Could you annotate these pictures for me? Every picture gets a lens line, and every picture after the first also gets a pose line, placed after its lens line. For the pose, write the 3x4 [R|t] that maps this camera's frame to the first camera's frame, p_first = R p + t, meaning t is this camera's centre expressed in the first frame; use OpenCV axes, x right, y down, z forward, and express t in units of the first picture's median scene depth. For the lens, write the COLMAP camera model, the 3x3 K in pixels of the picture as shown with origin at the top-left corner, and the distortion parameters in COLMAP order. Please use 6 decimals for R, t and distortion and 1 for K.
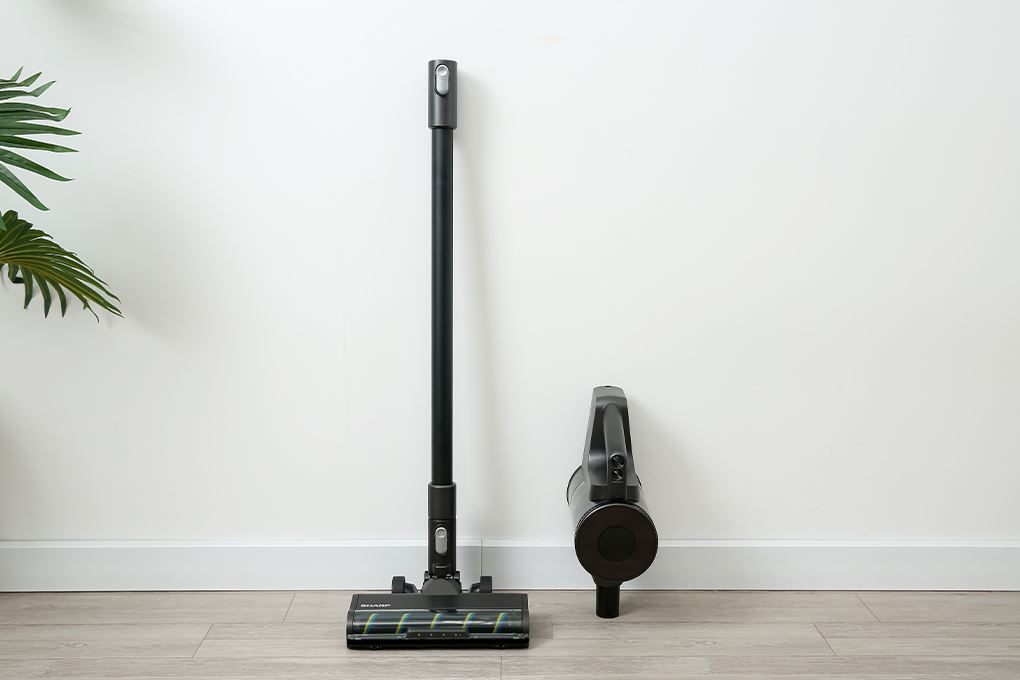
lens RADIAL K [[1116.4, 0, 515.3], [0, 1116.4, 338.4], [0, 0, 1]] dist [0.033413, 0.000000]
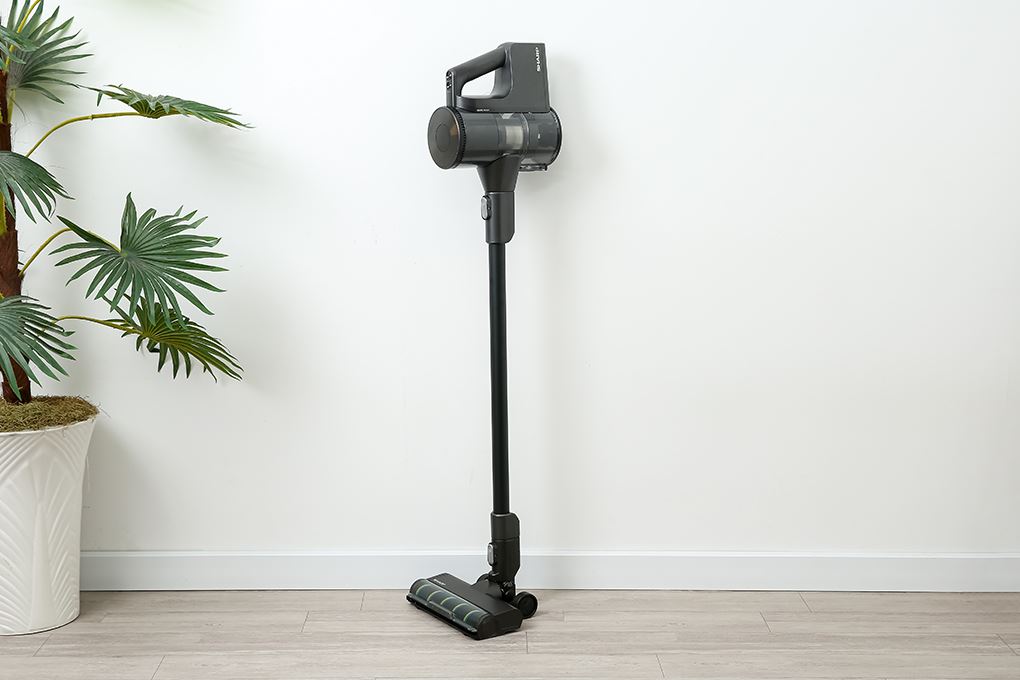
lens RADIAL K [[1553.6, 0, 504.7], [0, 1553.6, 338.8], [0, 0, 1]] dist [0.114582, 0.000000]
pose [[0.999982, 0.002472, 0.005496, -0.049538], [-0.002584, 0.999785, 0.020564, -0.110149], [-0.005444, -0.020578, 0.999773, -0.865405]]
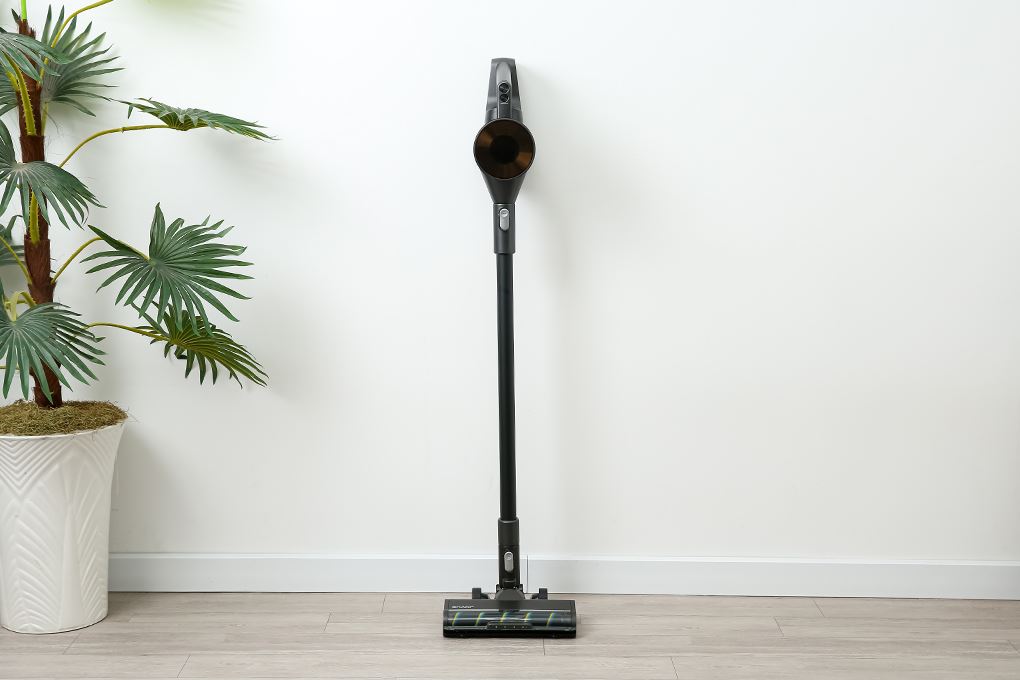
lens RADIAL K [[1553.6, 0, 509.6], [0, 1553.6, 337.9], [0, 0, 1]] dist [0.114582, 0.000000]
pose [[0.999925, 0.006702, -0.010283, -0.037033], [-0.006565, 0.999890, 0.013276, -0.107896], [0.010371, -0.013207, 0.999859, -0.903764]]
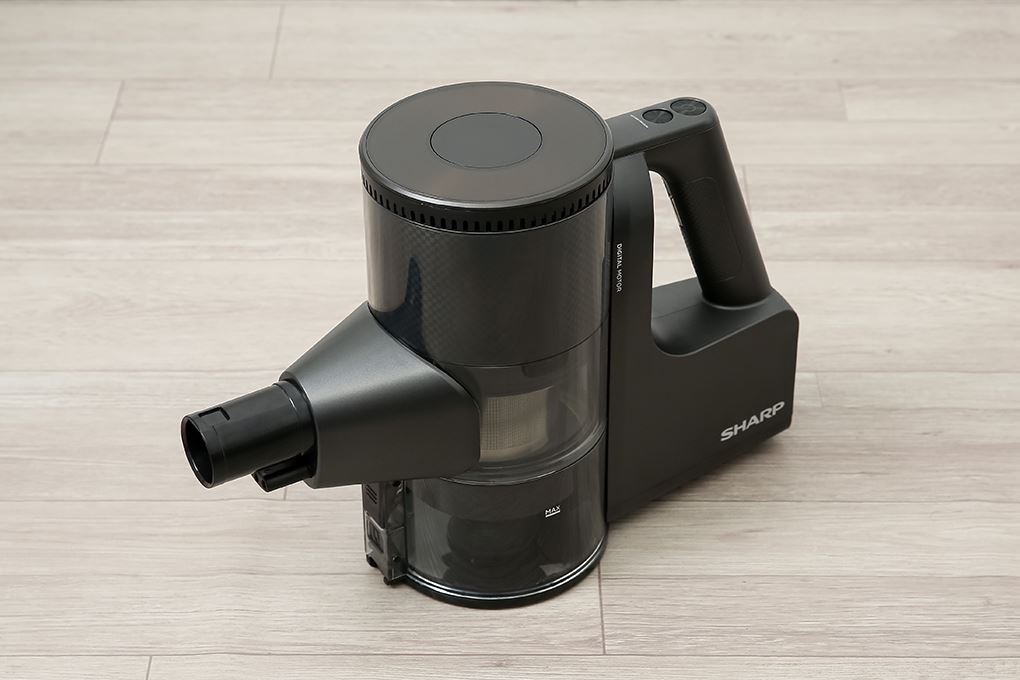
lens RADIAL K [[2035.9, 0, 508.6], [0, 2035.9, 340.4], [0, 0, 1]] dist [0.106333, 0.000000]
pose [[0.999848, 0.005601, -0.016498, -0.094727], [0.002714, 0.885306, 0.465002, -0.051767], [0.017210, -0.464976, 0.885156, 0.191437]]
